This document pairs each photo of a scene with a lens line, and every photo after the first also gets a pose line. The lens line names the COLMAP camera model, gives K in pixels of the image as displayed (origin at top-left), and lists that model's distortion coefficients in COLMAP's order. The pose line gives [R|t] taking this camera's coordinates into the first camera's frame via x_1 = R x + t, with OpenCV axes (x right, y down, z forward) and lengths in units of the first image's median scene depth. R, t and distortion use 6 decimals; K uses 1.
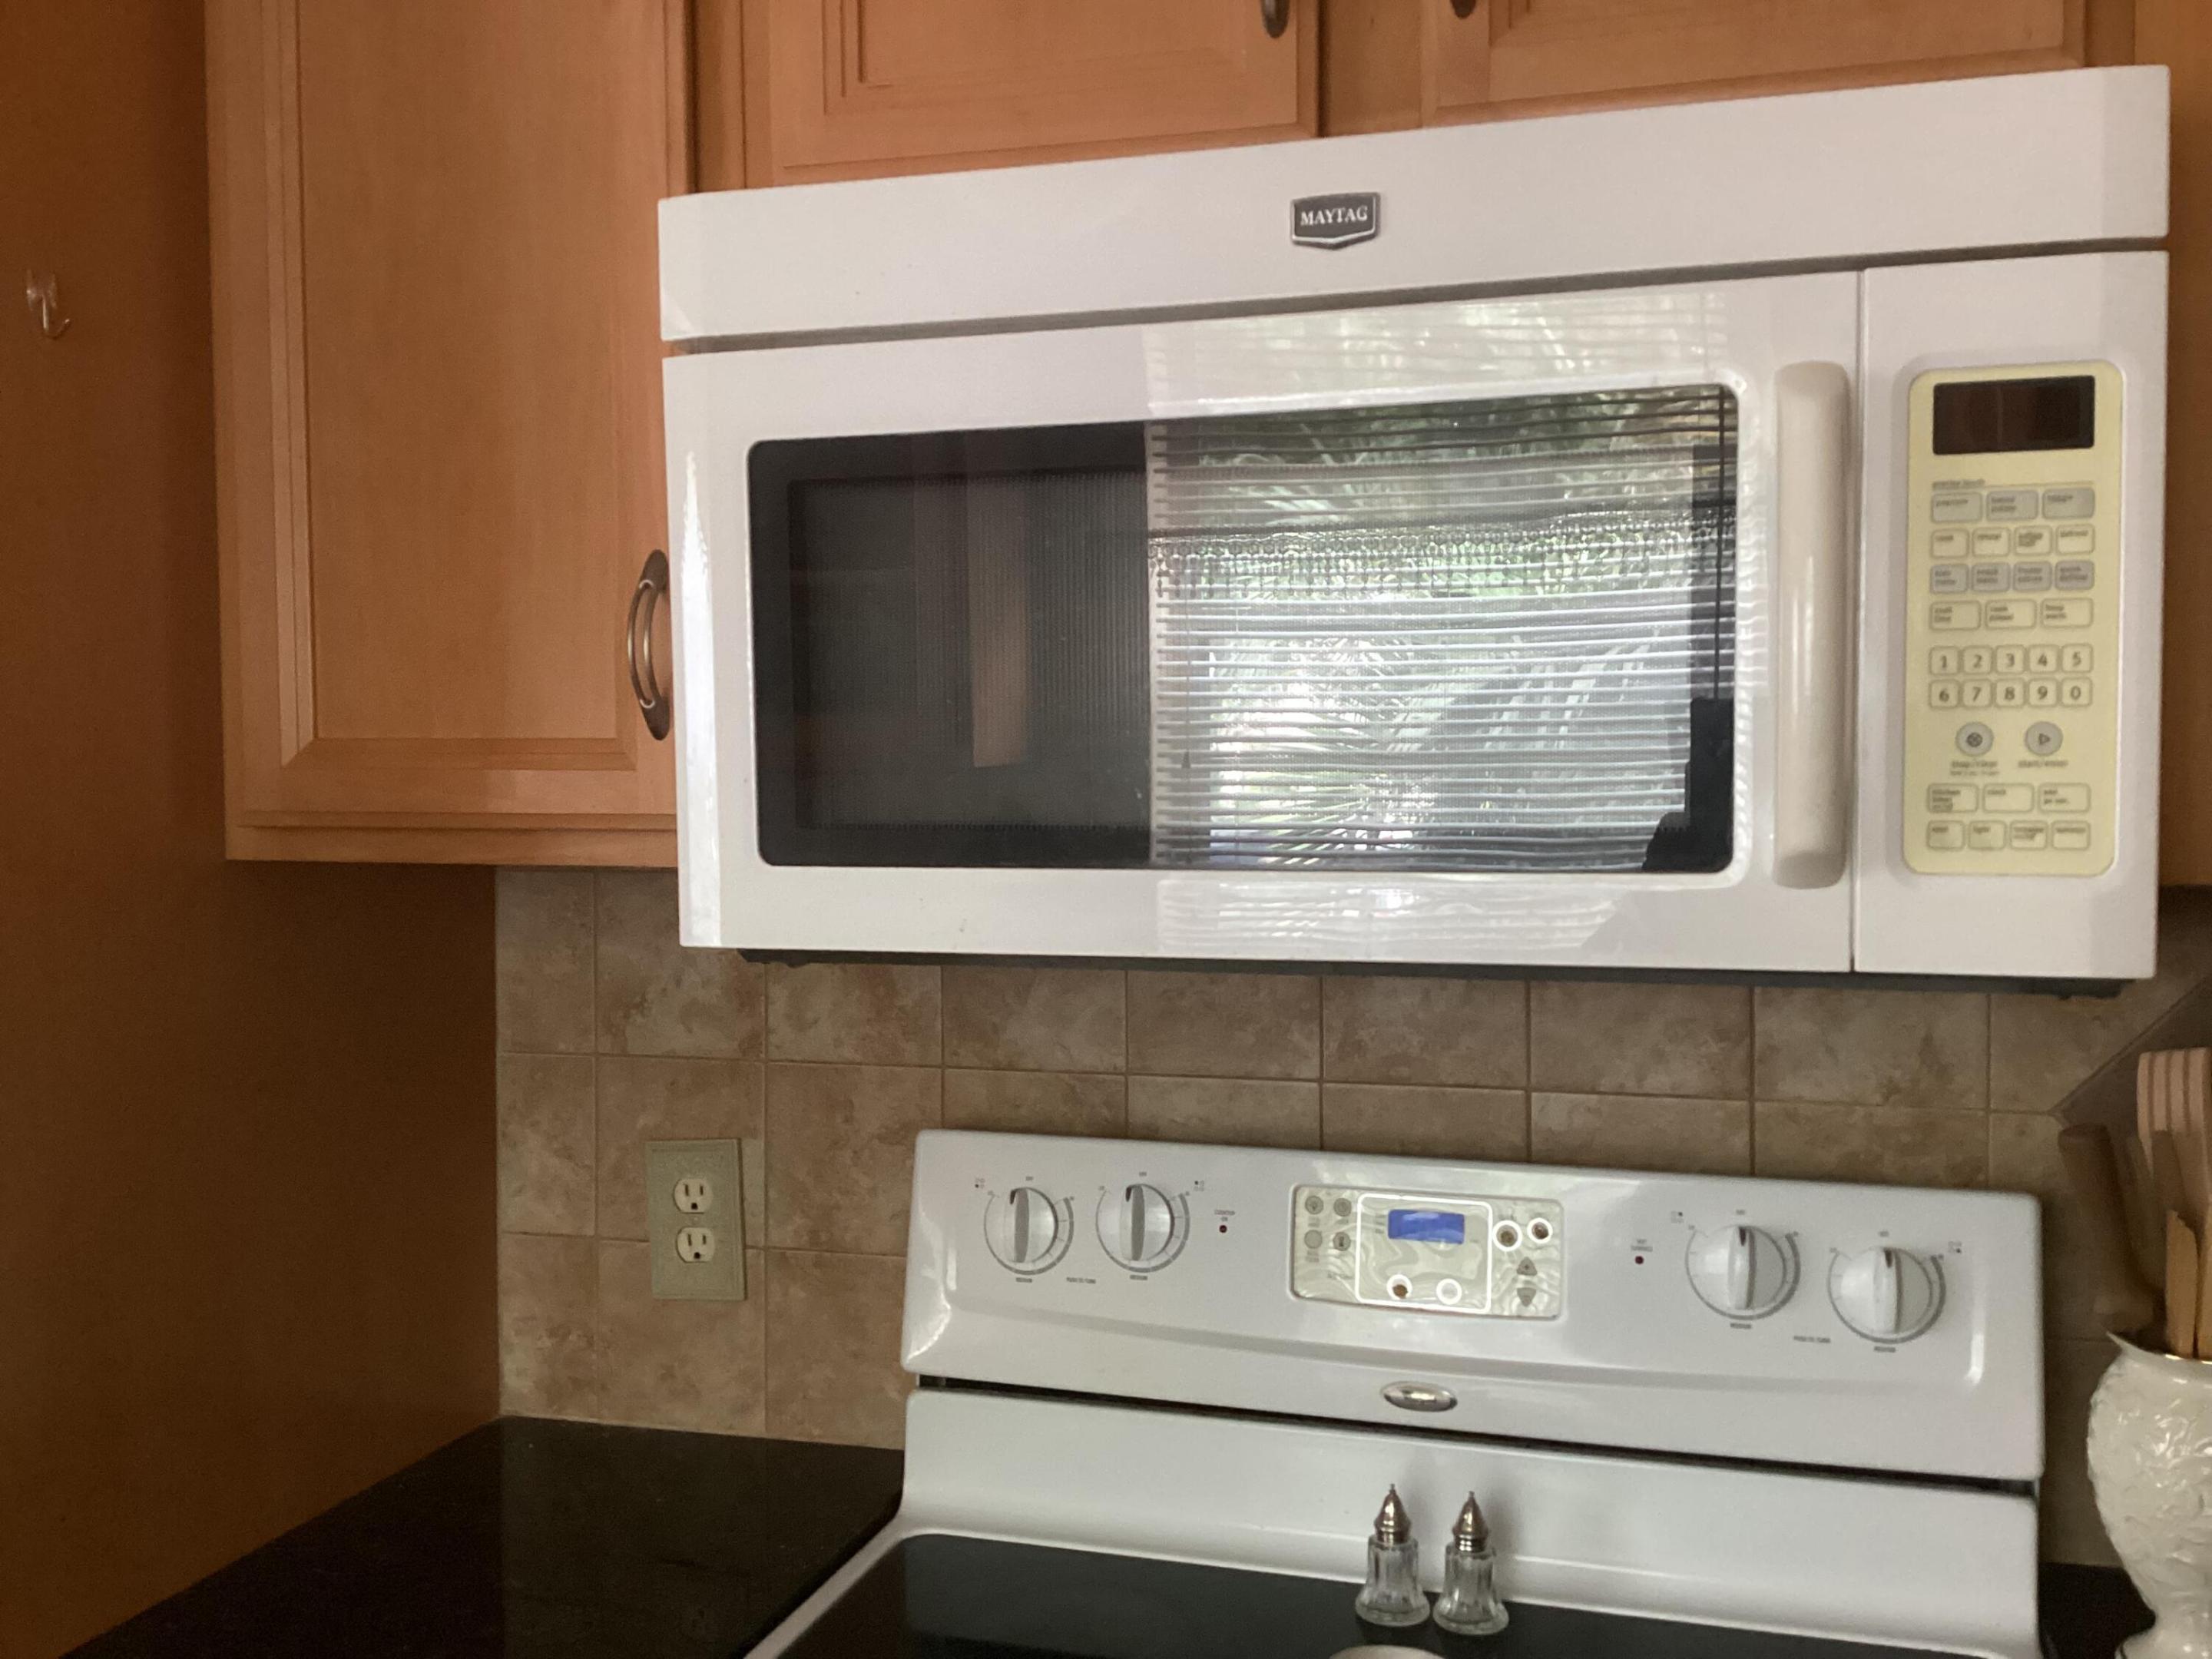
lens RADIAL K [[1965.5, 0, 1139.0], [0, 1965.5, 830.8], [0, 0, 1]] dist [0.128657, -0.246252]
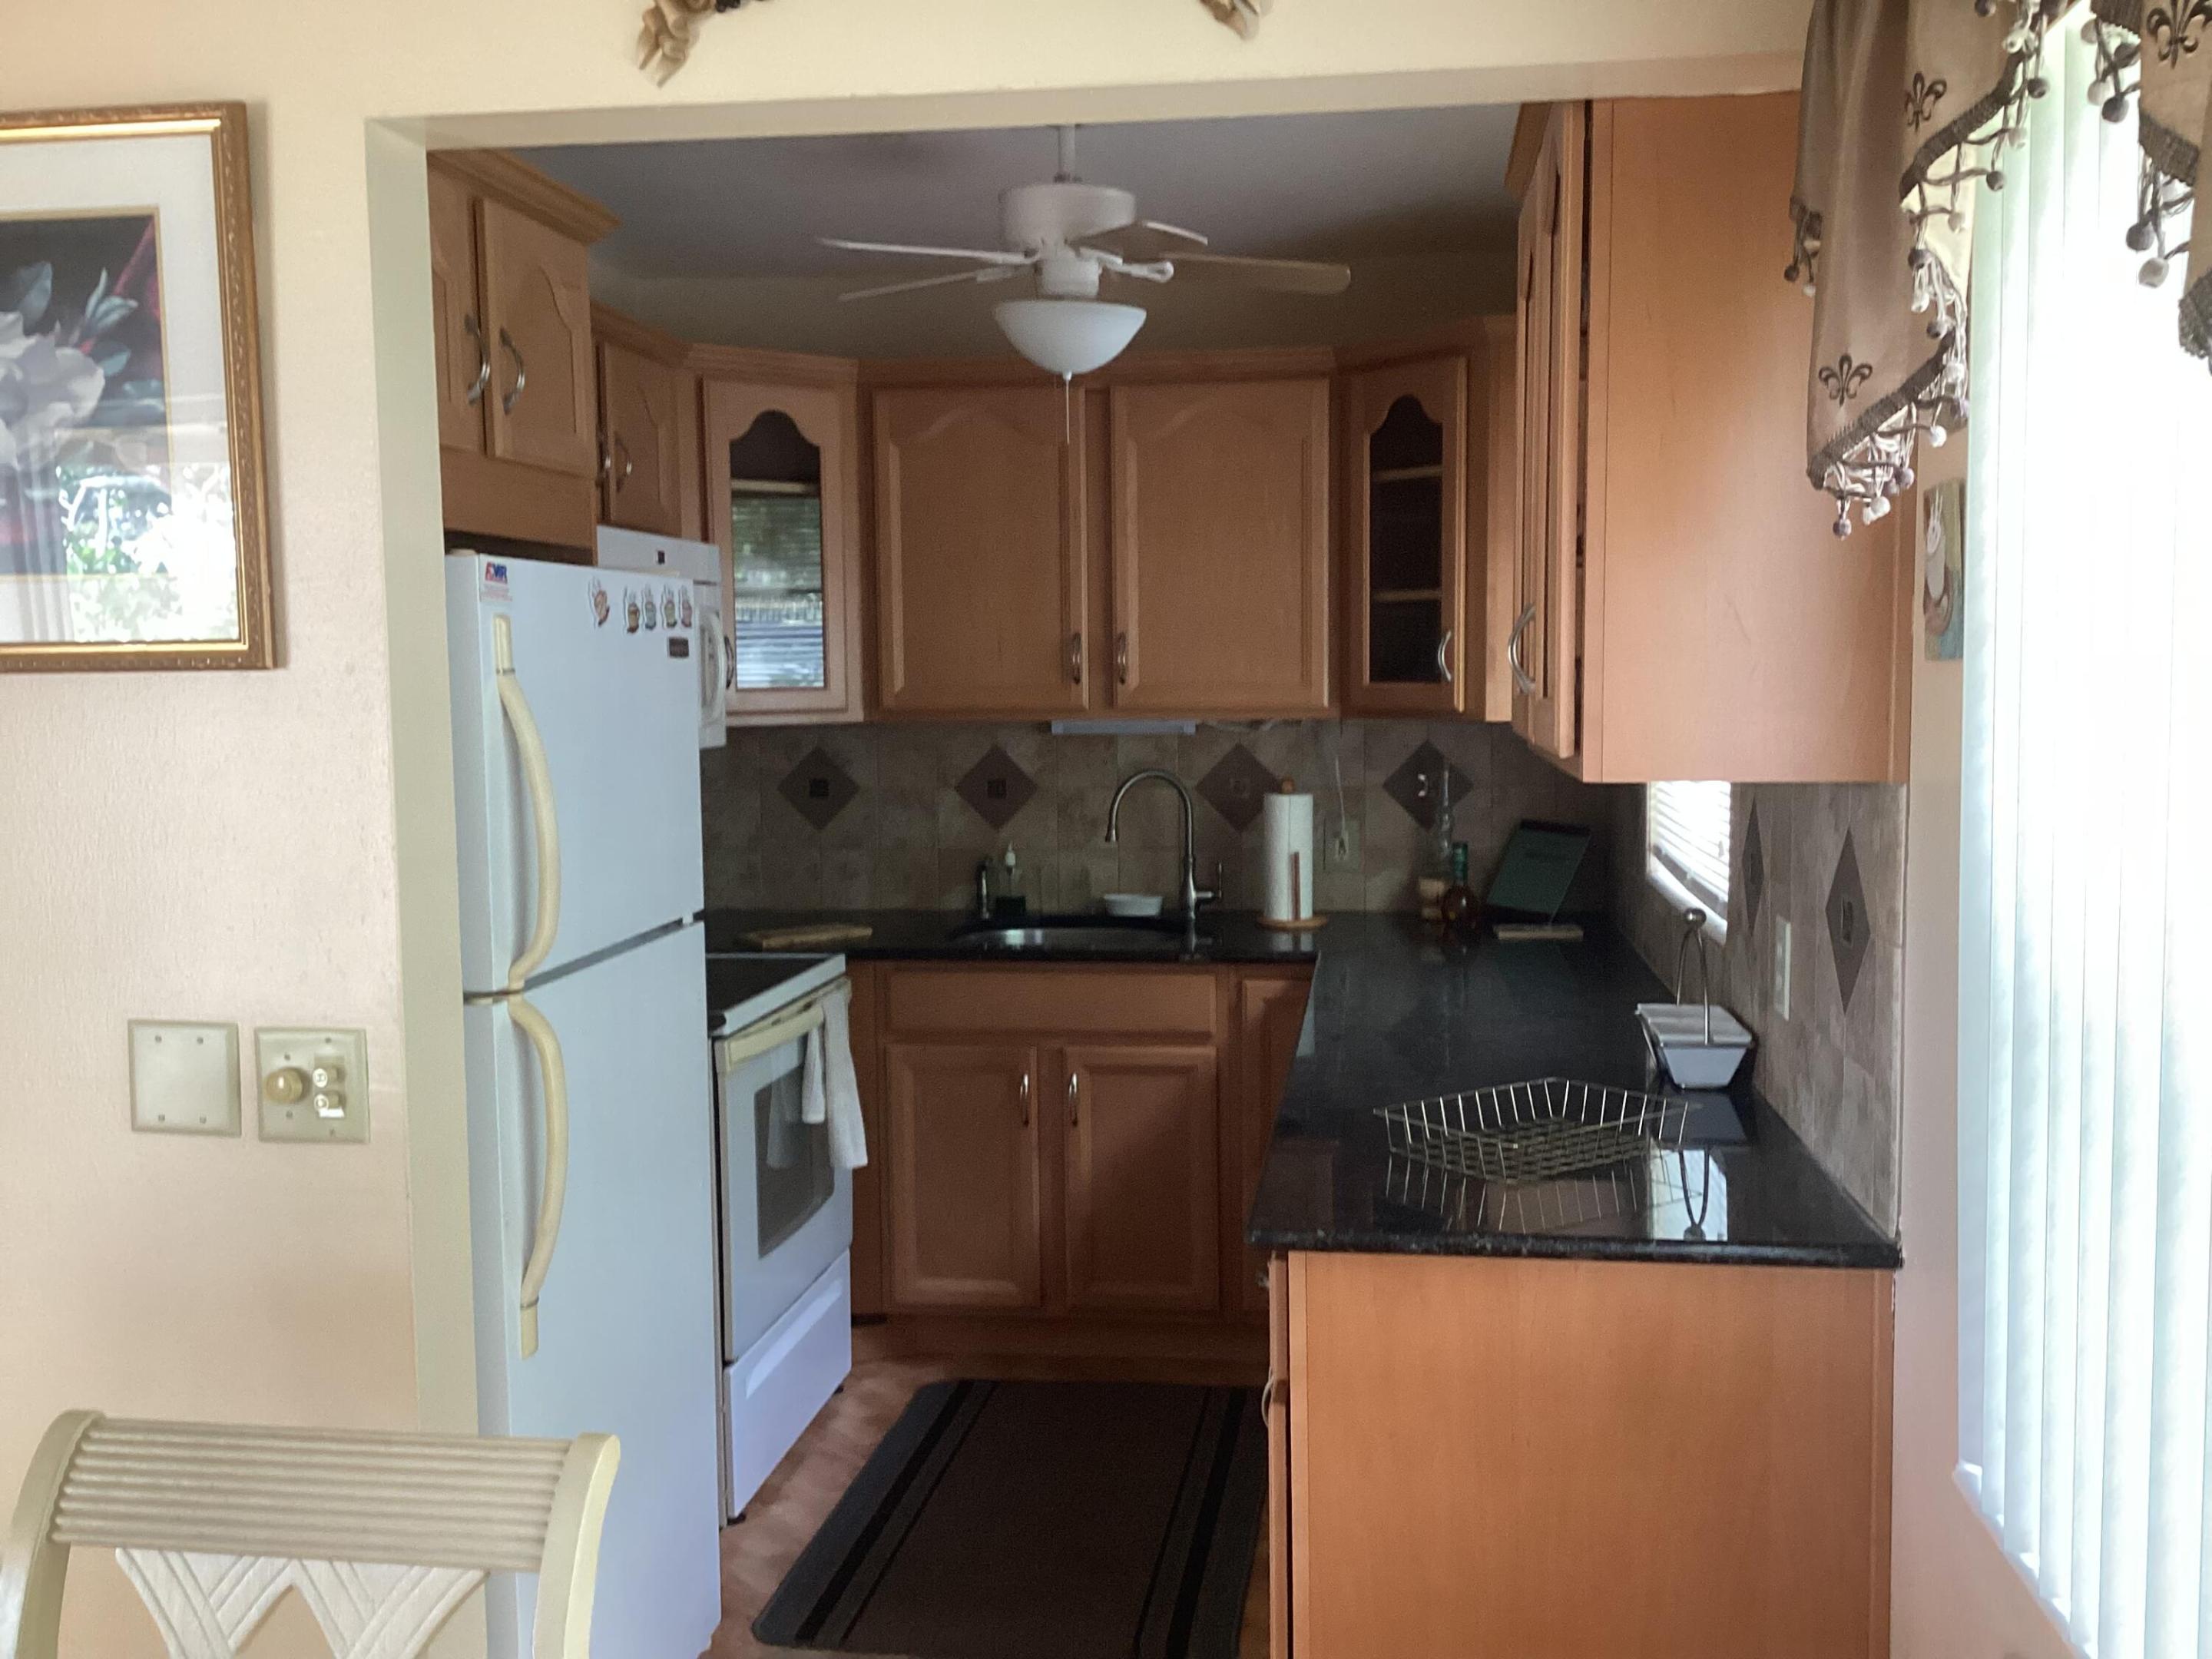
lens RADIAL K [[1965.5, 0, 1139.0], [0, 1965.5, 830.8], [0, 0, 1]] dist [0.128657, -0.246252]
pose [[-0.143686, -0.079429, 0.986431, -2.843147], [0.051442, 0.994827, 0.087598, -0.054137], [-0.988285, 0.063330, -0.138856, 0.489090]]
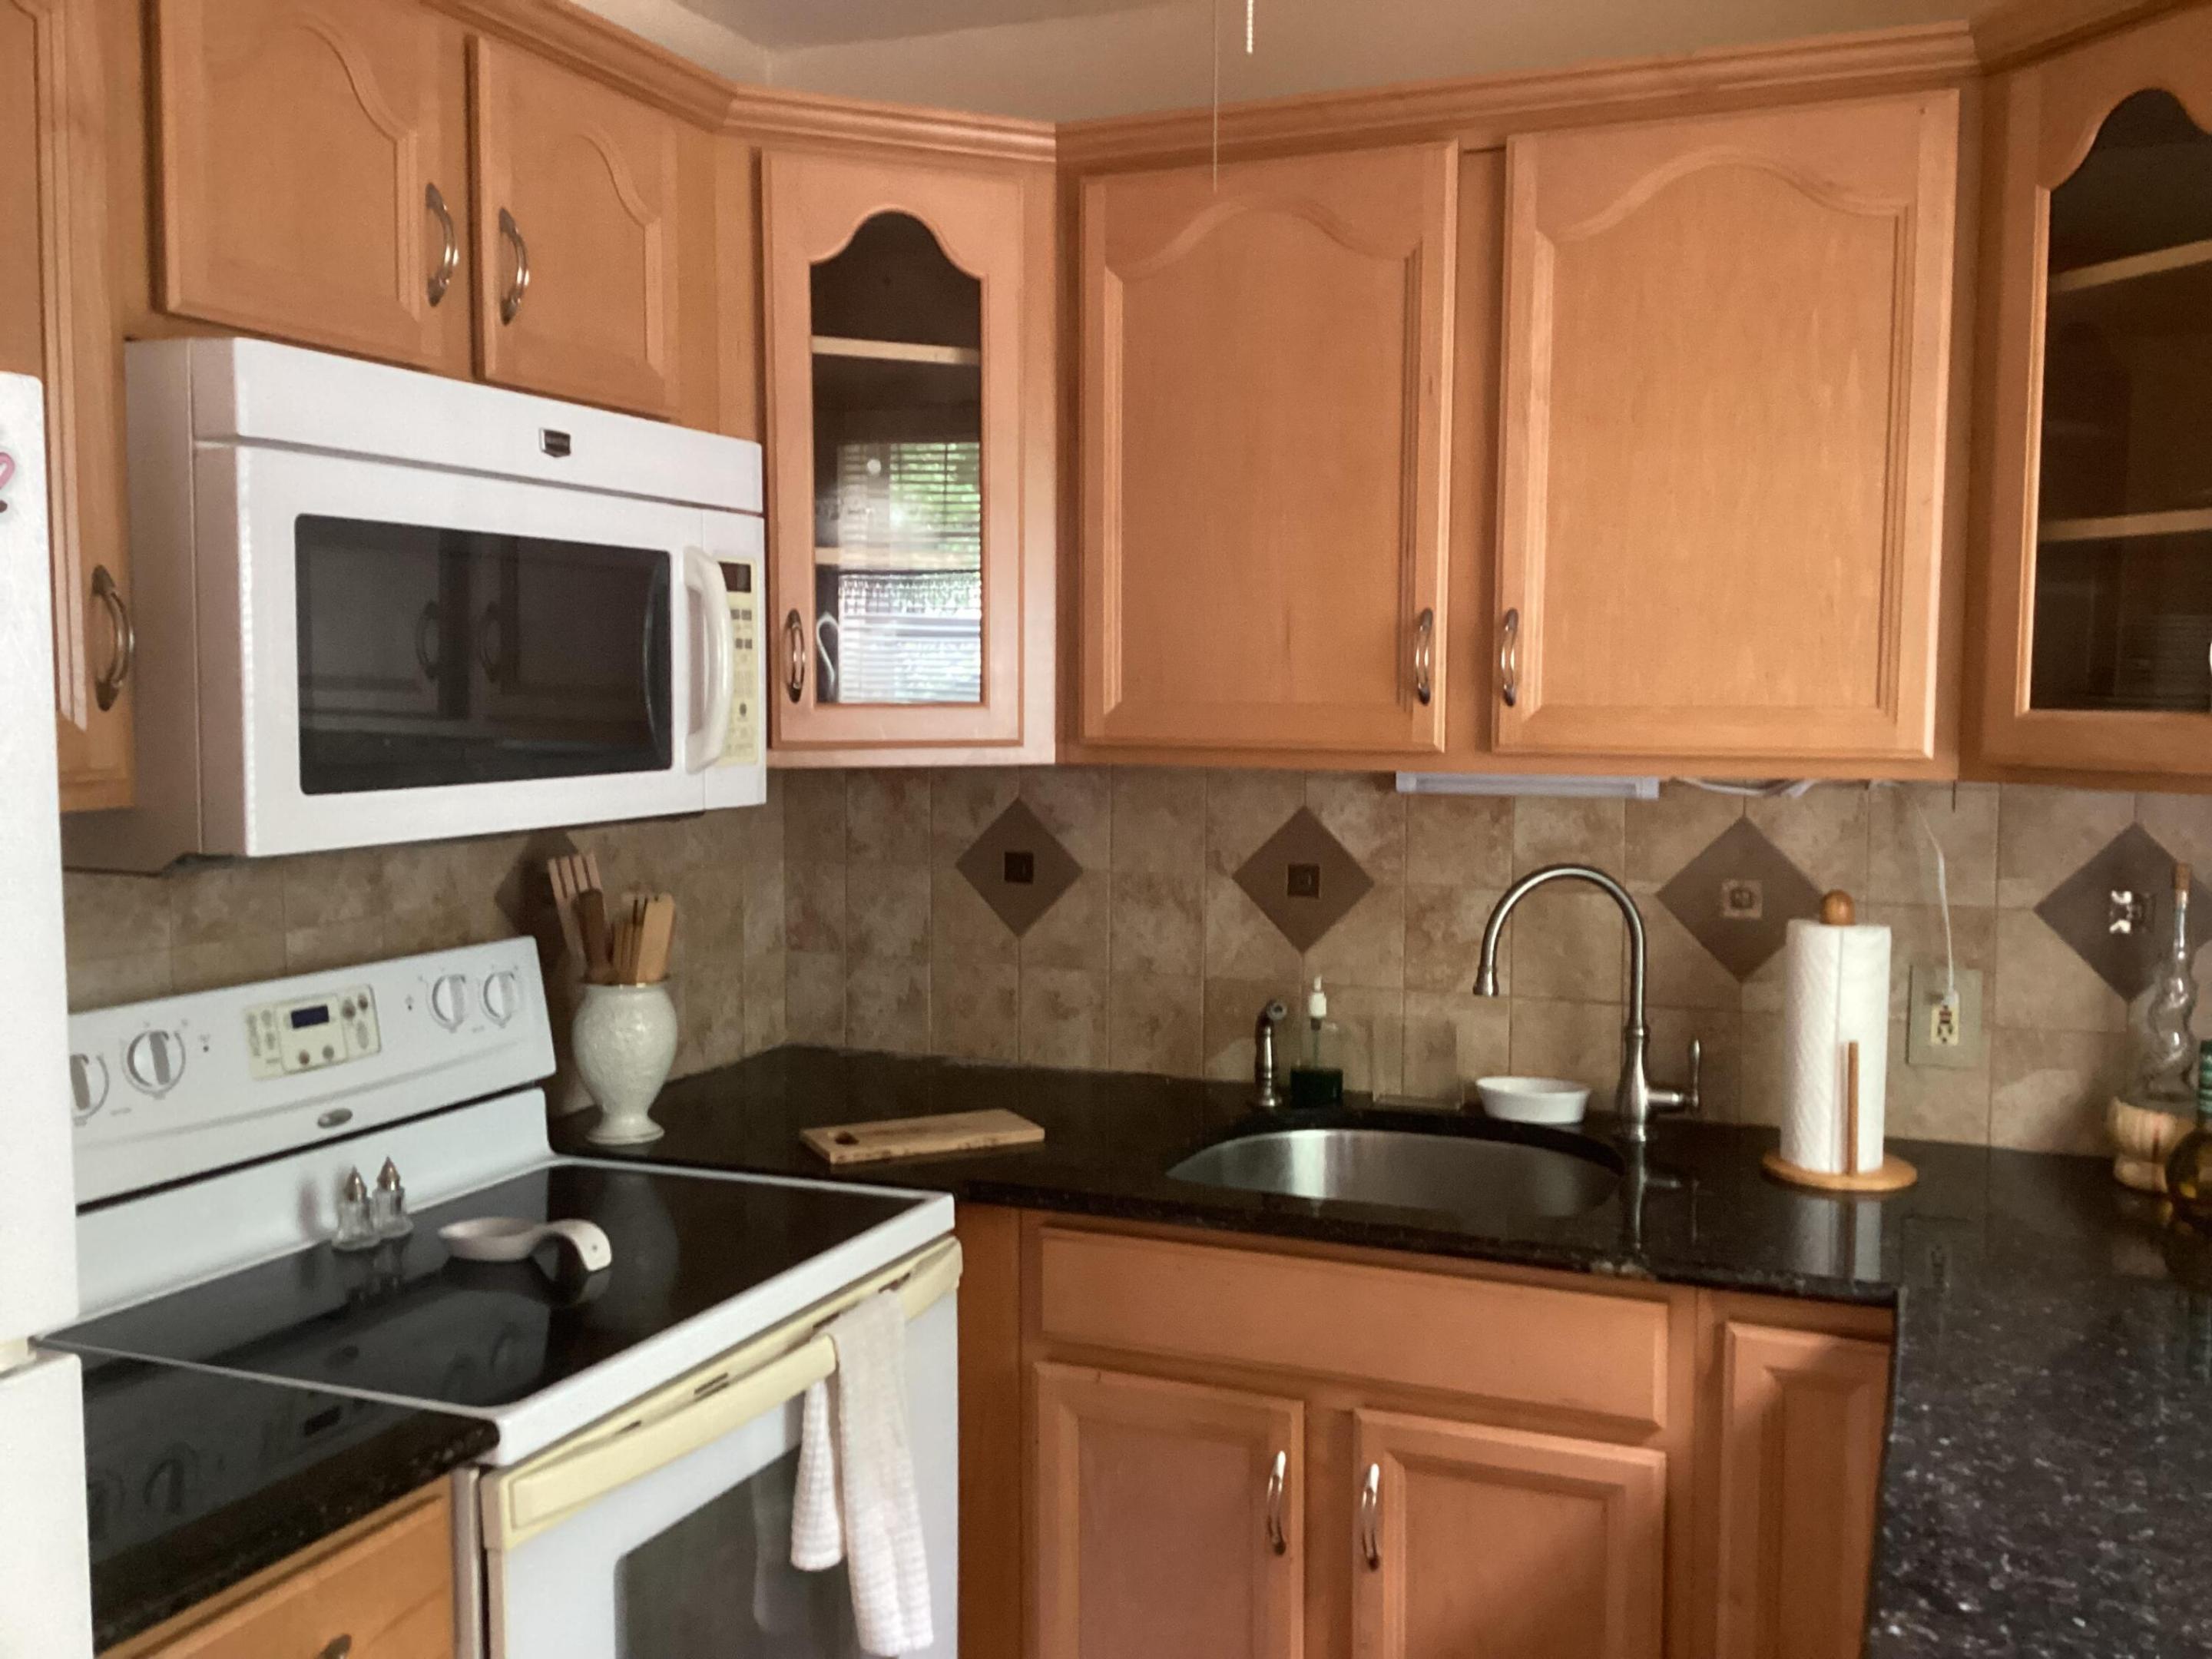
lens RADIAL K [[2011.0, 0, 1106.0], [0, 2011.0, 829.5], [0, 0, 1]] dist [0.132622, -0.205408]
pose [[0.124135, -0.067783, 0.989948, -1.366718], [0.035786, 0.997321, 0.063801, -0.028404], [-0.991620, 0.027506, 0.126228, 0.167788]]
